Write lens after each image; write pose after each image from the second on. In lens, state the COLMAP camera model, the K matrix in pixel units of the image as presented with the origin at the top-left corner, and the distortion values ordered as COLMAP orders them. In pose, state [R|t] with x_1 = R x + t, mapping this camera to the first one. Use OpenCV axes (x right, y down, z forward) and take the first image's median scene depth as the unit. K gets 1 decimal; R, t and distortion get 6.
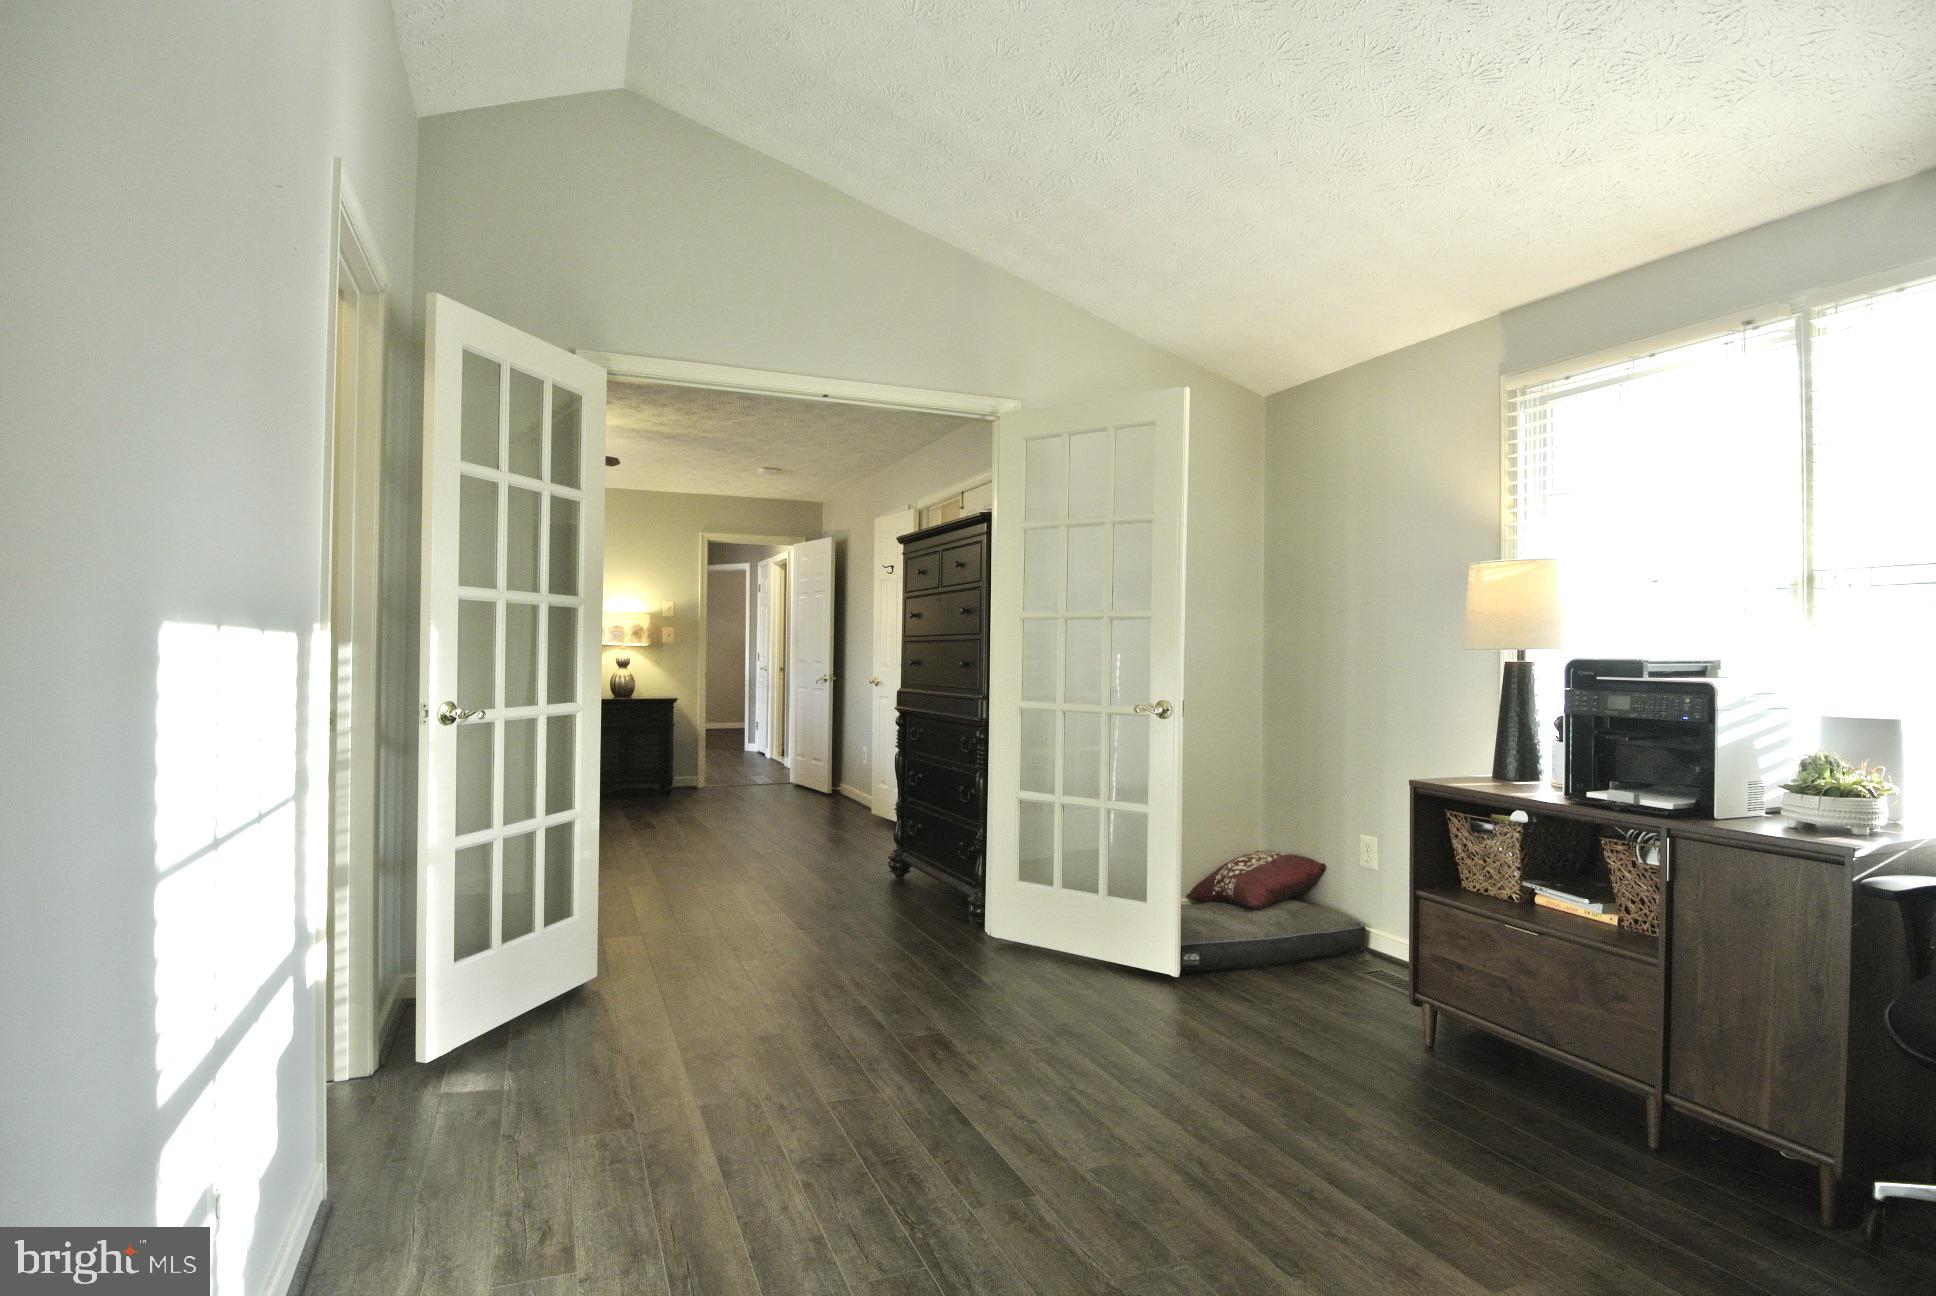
lens RADIAL K [[1012.2, 0, 955.8], [0, 1012.2, 661.0], [0, 0, 1]] dist [-0.018522, -0.013535]
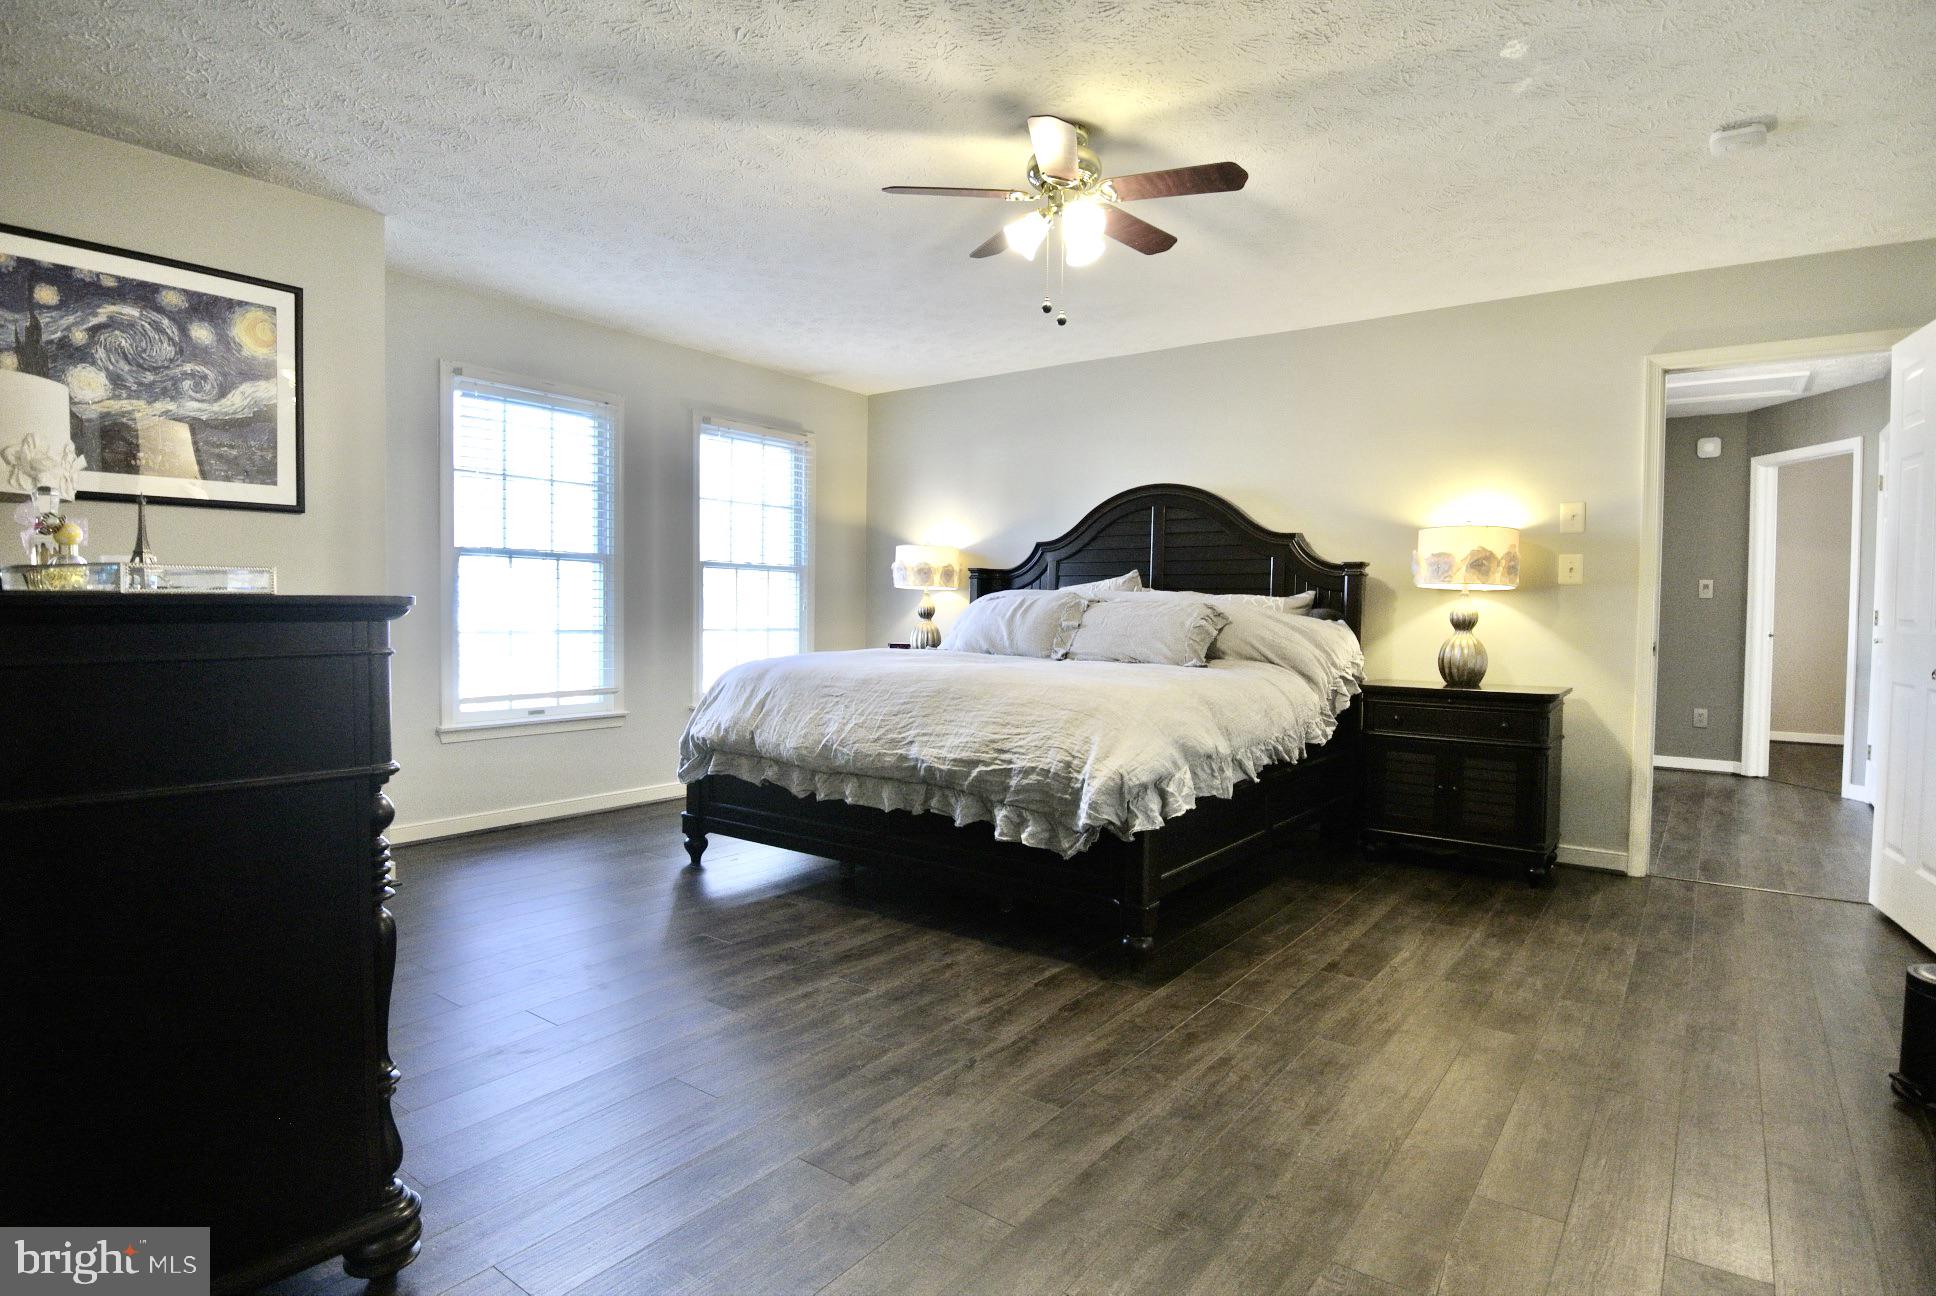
lens RADIAL K [[1012.2, 0, 942.0], [0, 1012.2, 647.7], [0, 0, 1]] dist [-0.018522, -0.013535]
pose [[0.503941, 0.026445, -0.863333, -0.016903], [-0.011462, 0.999648, 0.023929, 0.017913], [0.863662, -0.002163, 0.504066, 1.485491]]
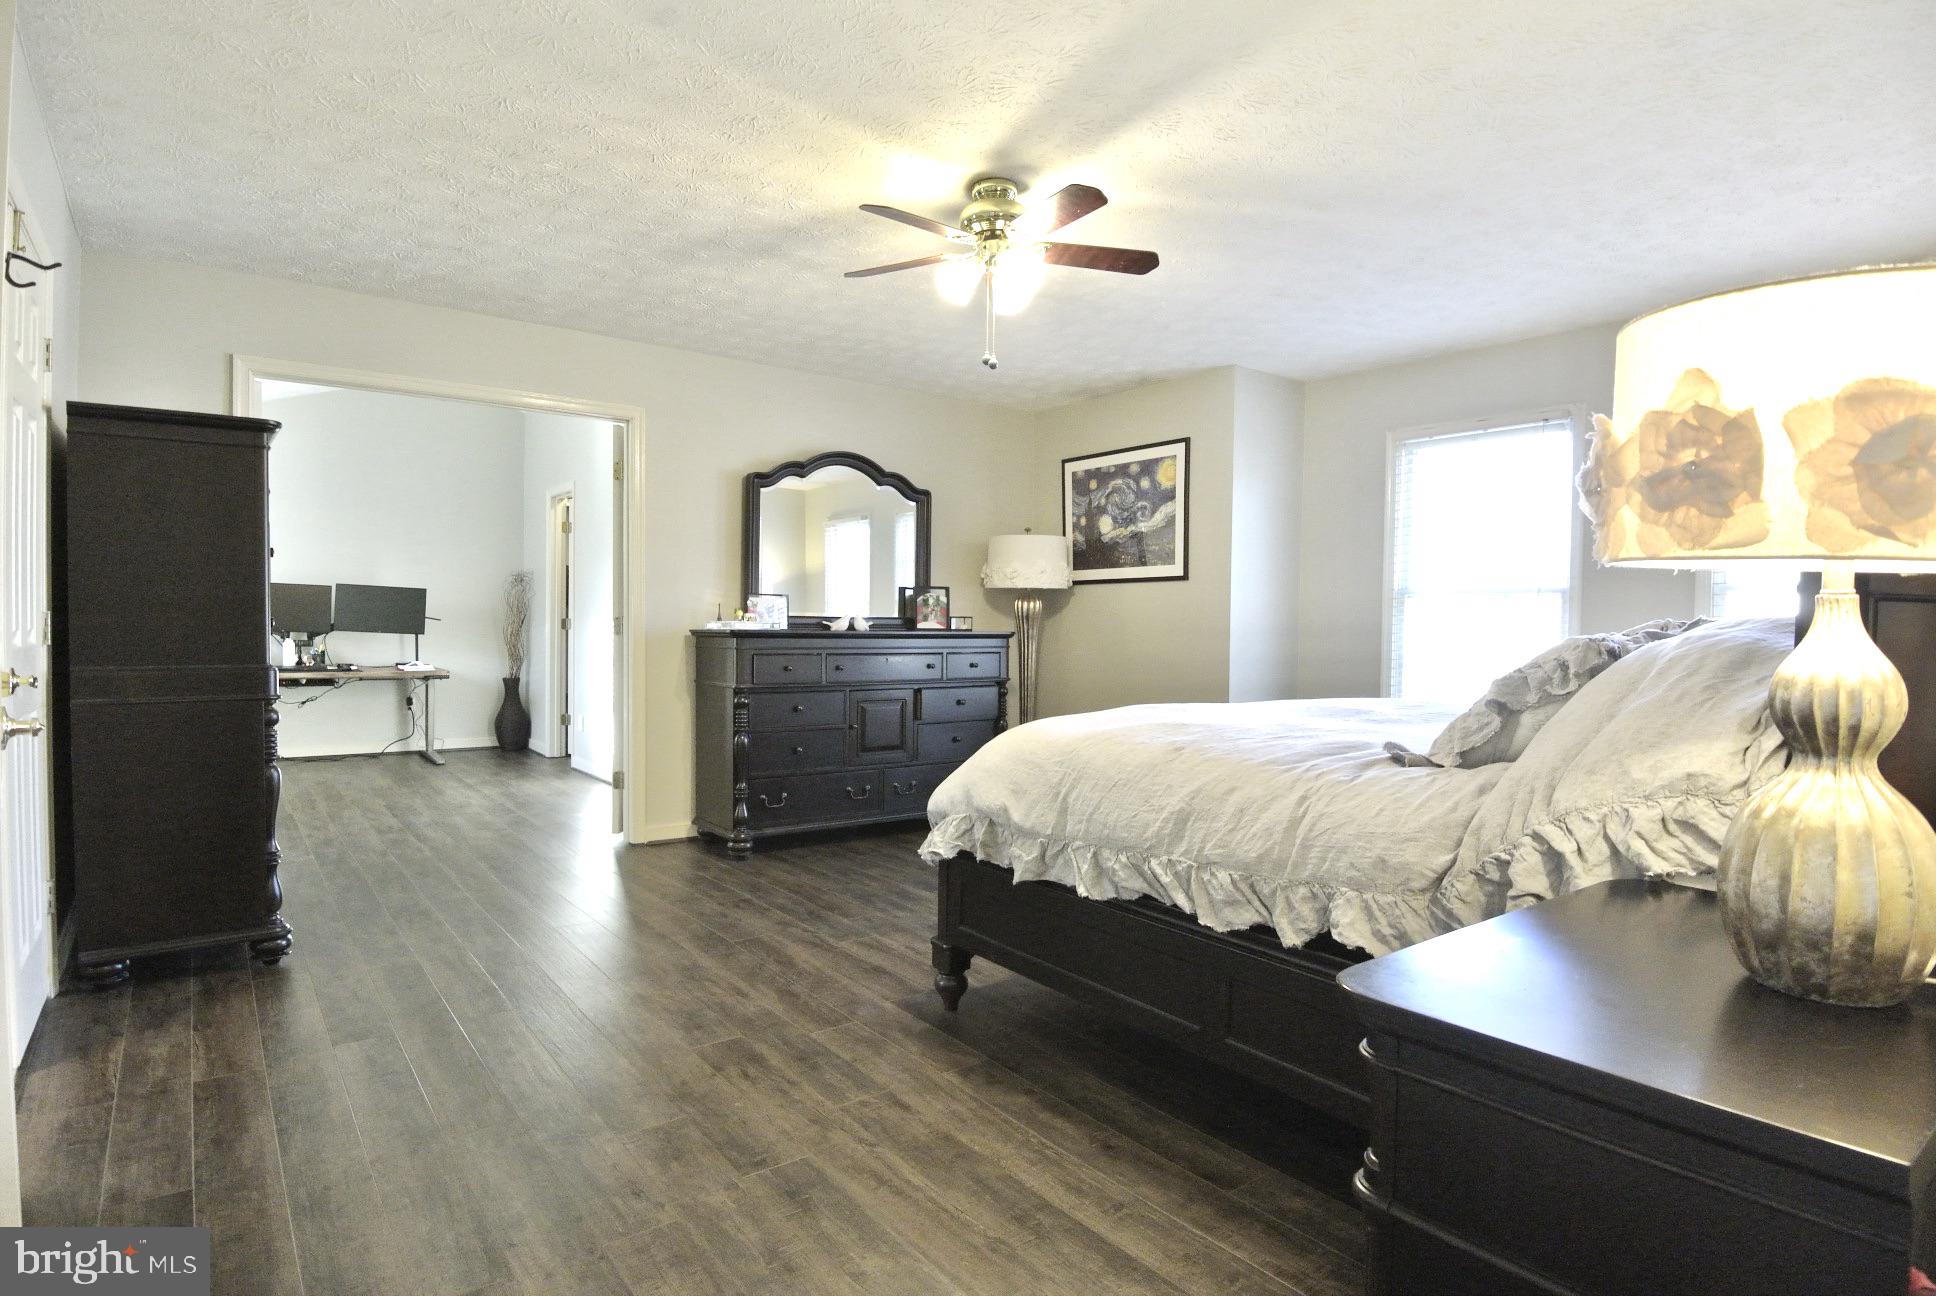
lens RADIAL K [[1012.2, 0, 953.6], [0, 1012.2, 649.6], [0, 0, 1]] dist [-0.018522, -0.013535]
pose [[-0.966852, -0.017376, -0.254747, -0.596766], [-0.025317, 0.999289, 0.027930, -0.021233], [0.254081, 0.033453, -0.966604, 3.327057]]
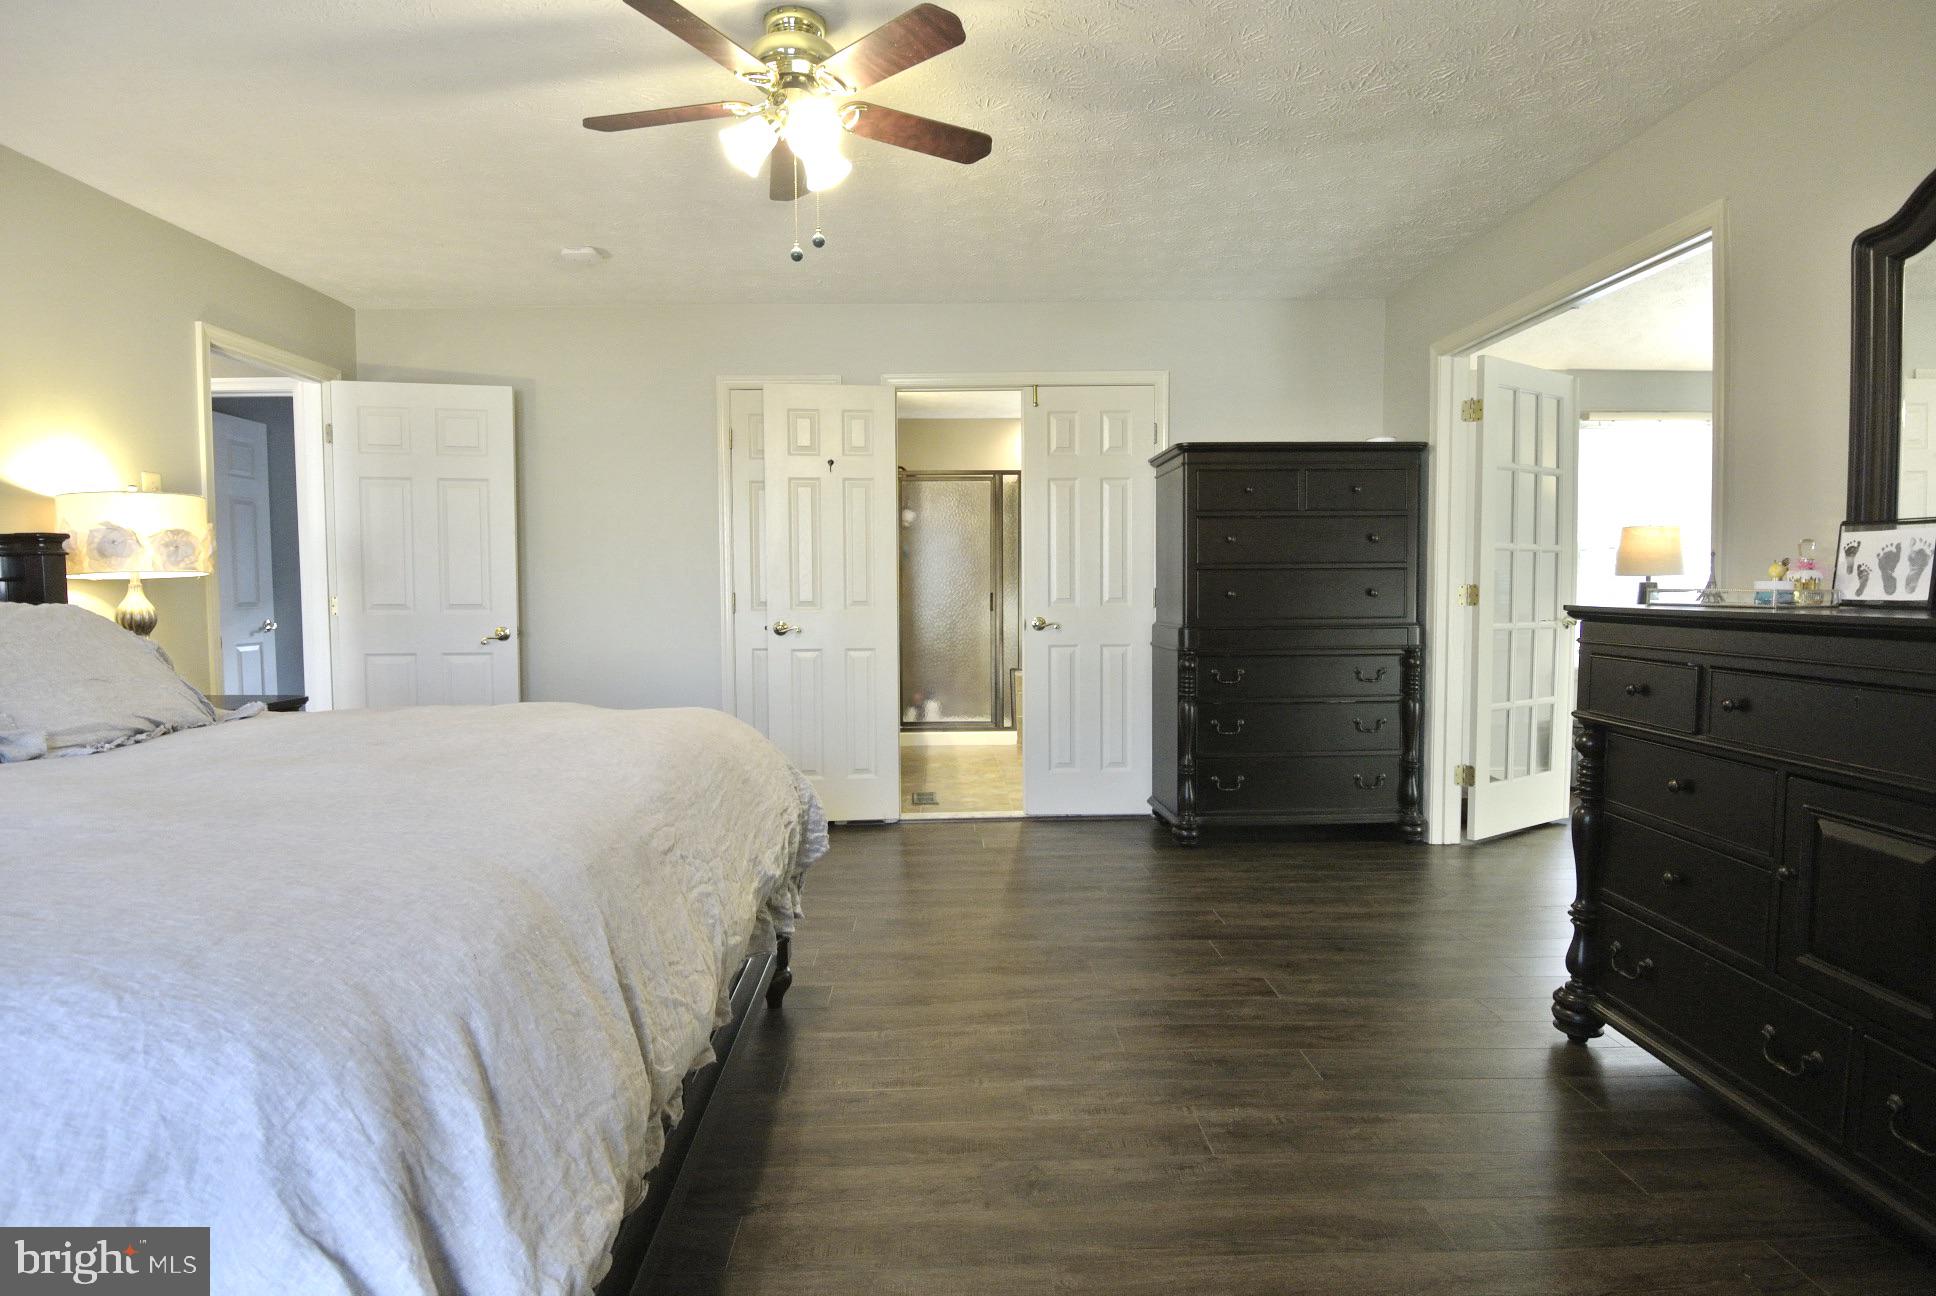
lens RADIAL K [[1012.2, 0, 956.6], [0, 1012.2, 650.8], [0, 0, 1]] dist [-0.018522, -0.013535]
pose [[0.363214, -0.073201, 0.928826, -1.761405], [0.016638, 0.997259, 0.072088, -0.030753], [-0.931557, -0.010730, 0.363437, 1.701347]]
